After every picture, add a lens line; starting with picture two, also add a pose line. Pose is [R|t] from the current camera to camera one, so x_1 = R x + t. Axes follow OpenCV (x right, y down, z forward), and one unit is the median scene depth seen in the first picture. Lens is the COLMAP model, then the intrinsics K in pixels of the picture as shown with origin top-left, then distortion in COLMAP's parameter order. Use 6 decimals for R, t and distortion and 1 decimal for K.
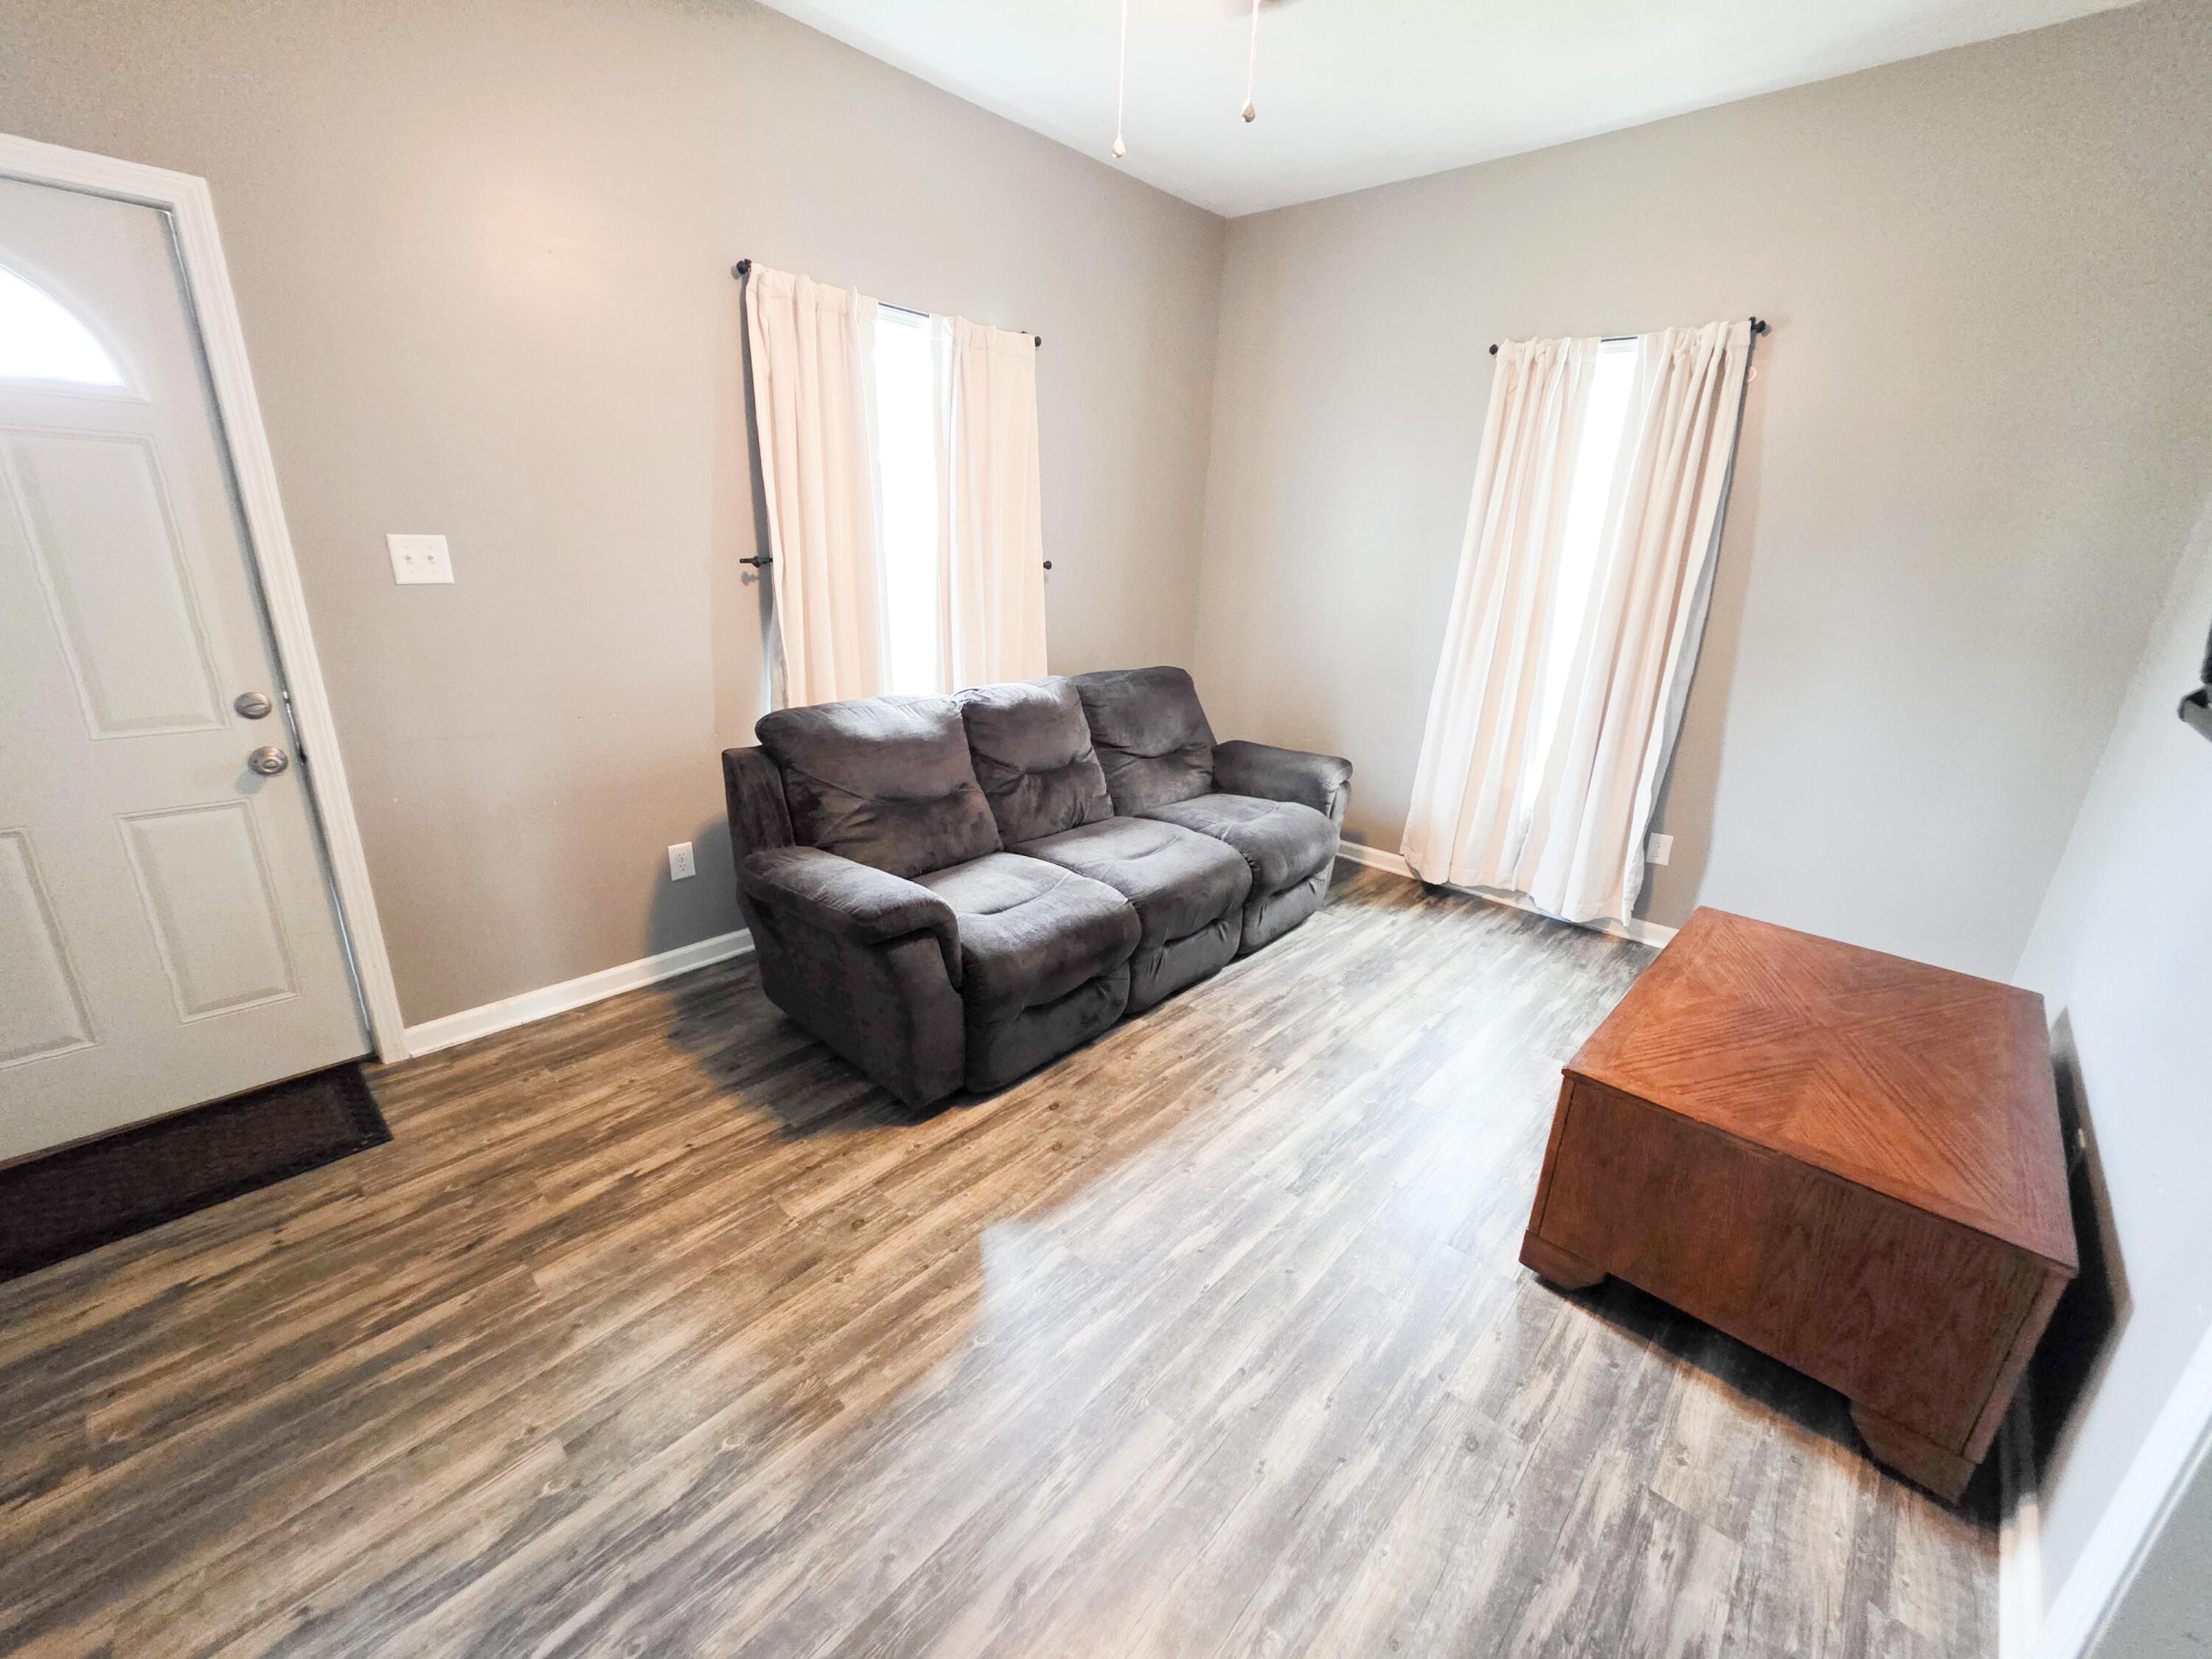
lens RADIAL K [[883.4, 0, 1108.9], [0, 883.4, 832.0], [0, 0, 1]] dist [-0.002222, -0.000053]
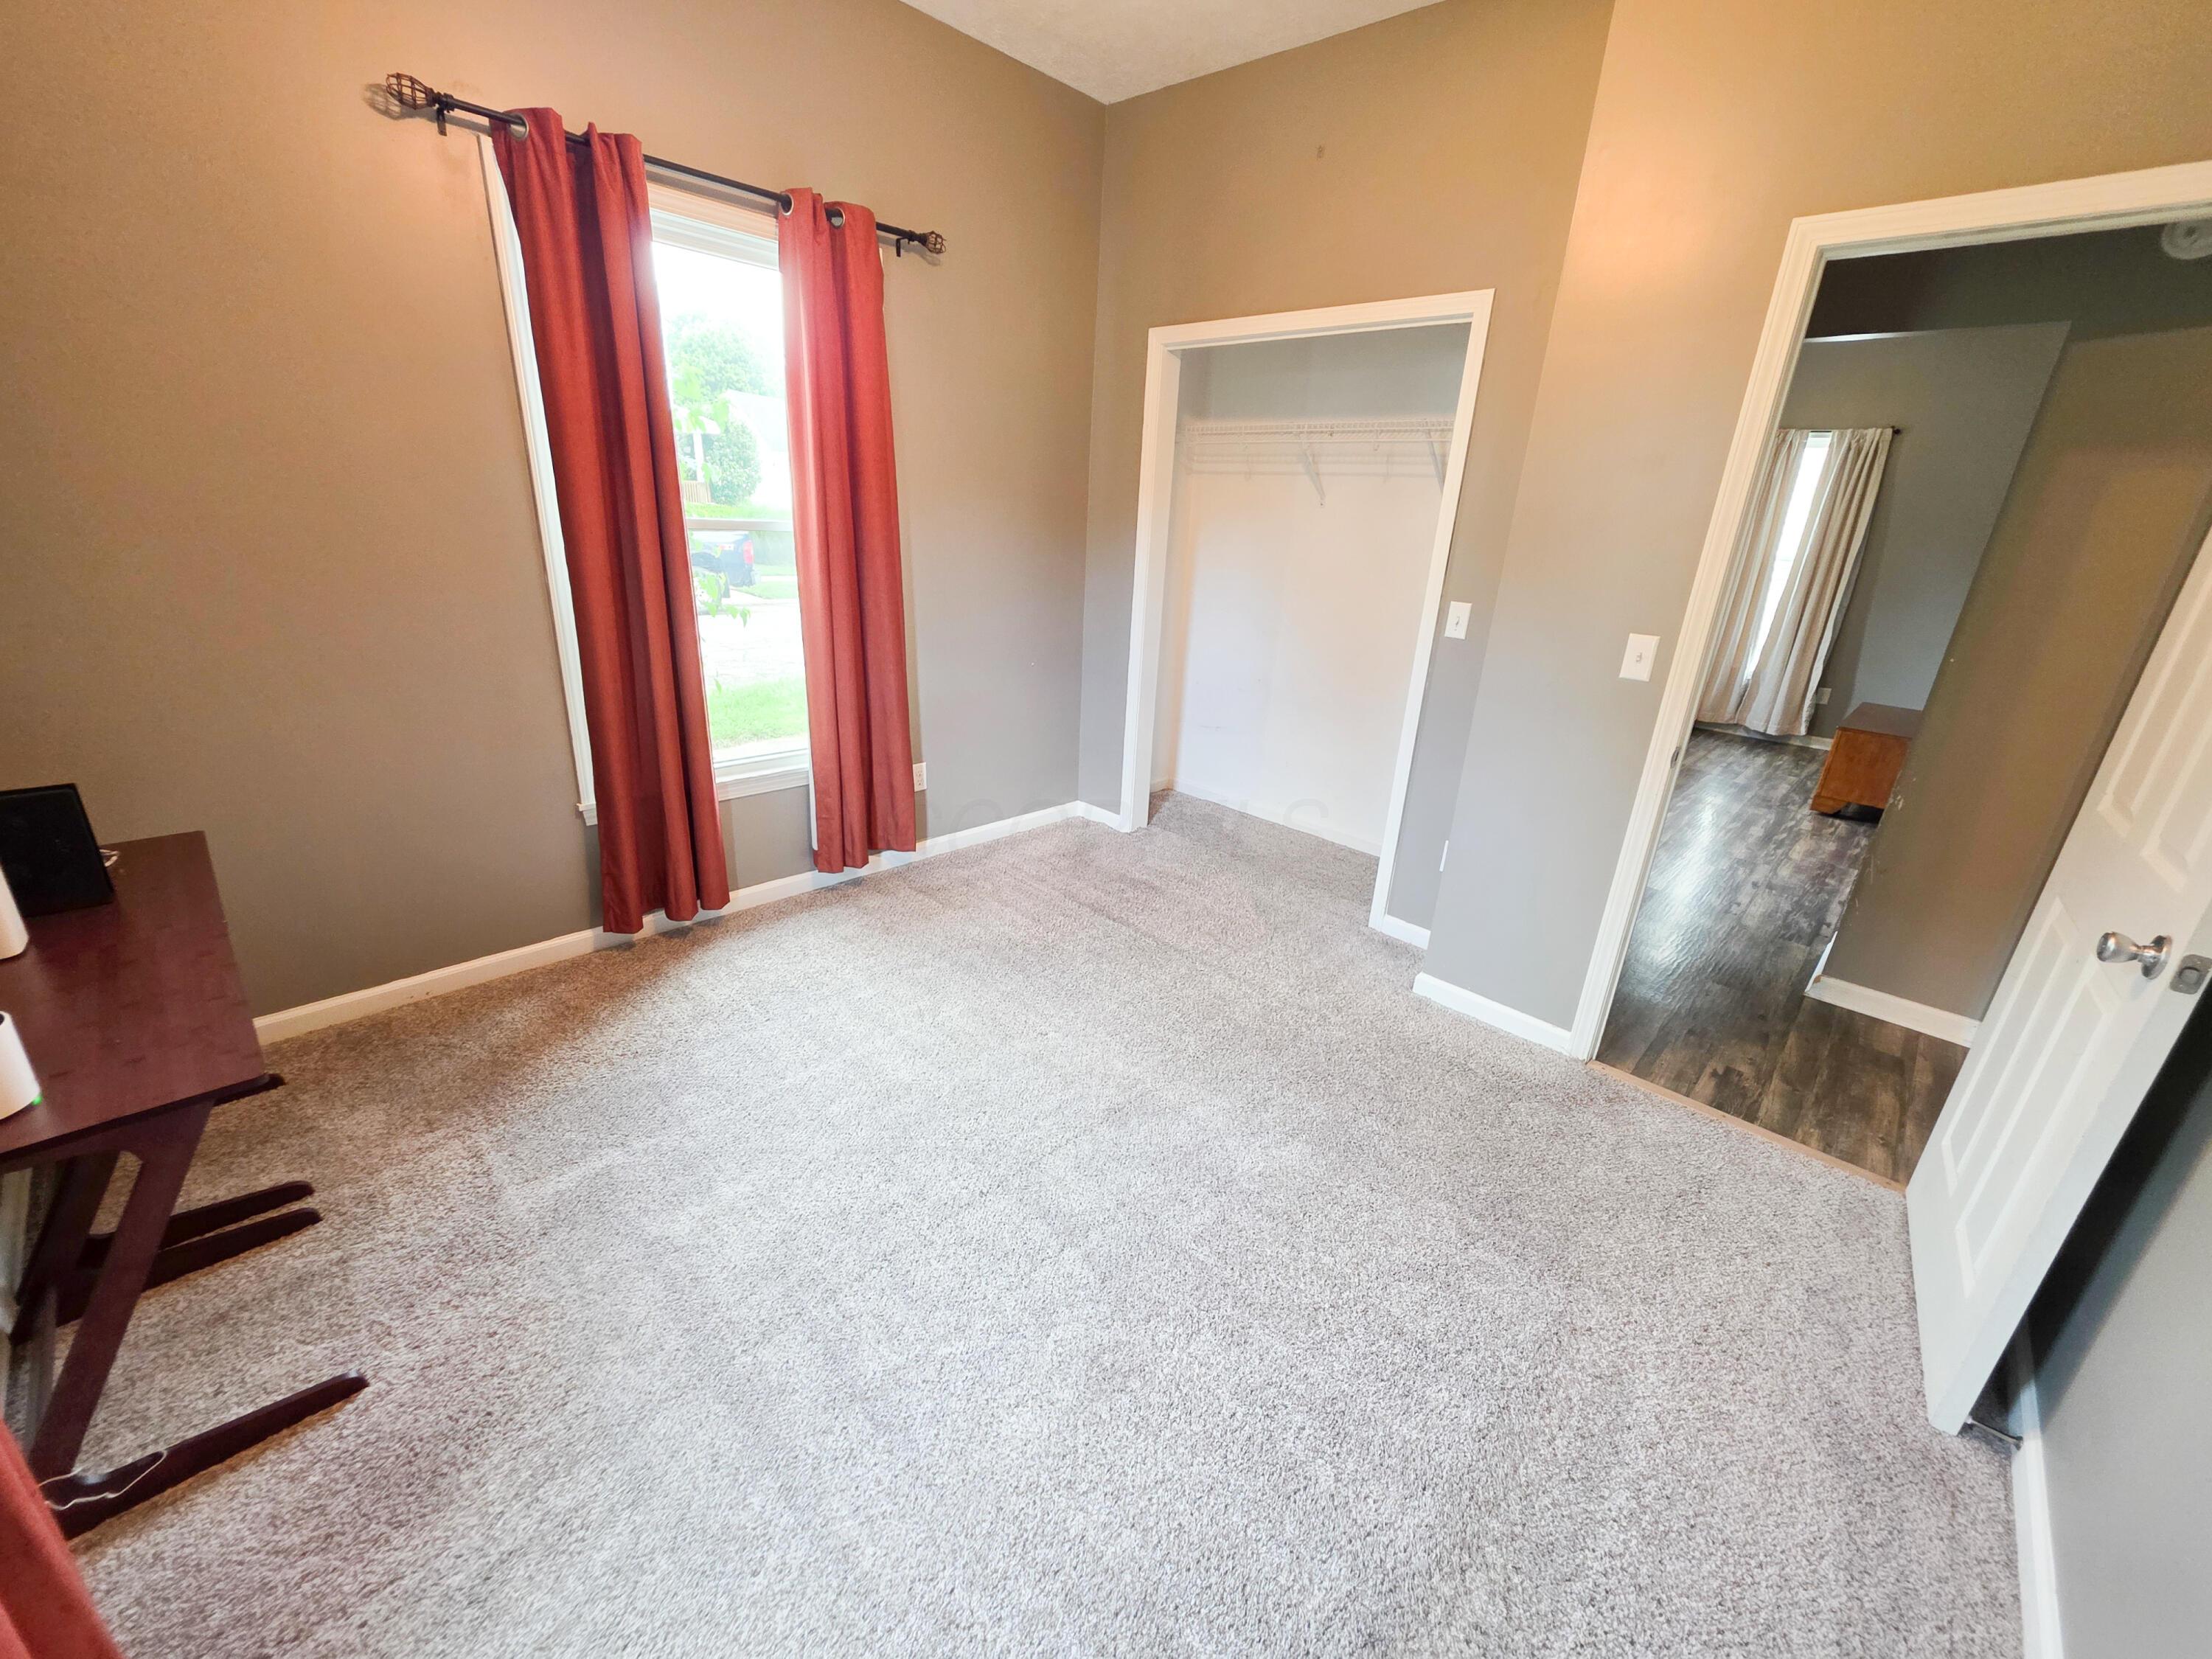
lens RADIAL K [[883.4, 0, 1100.3], [0, 883.4, 820.9], [0, 0, 1]] dist [-0.002222, -0.000053]
pose [[0.999564, 0.021074, -0.020658, -1.032460], [-0.020481, 0.999383, 0.028524, 0.306841], [0.021247, -0.028089, 0.999380, -1.092861]]
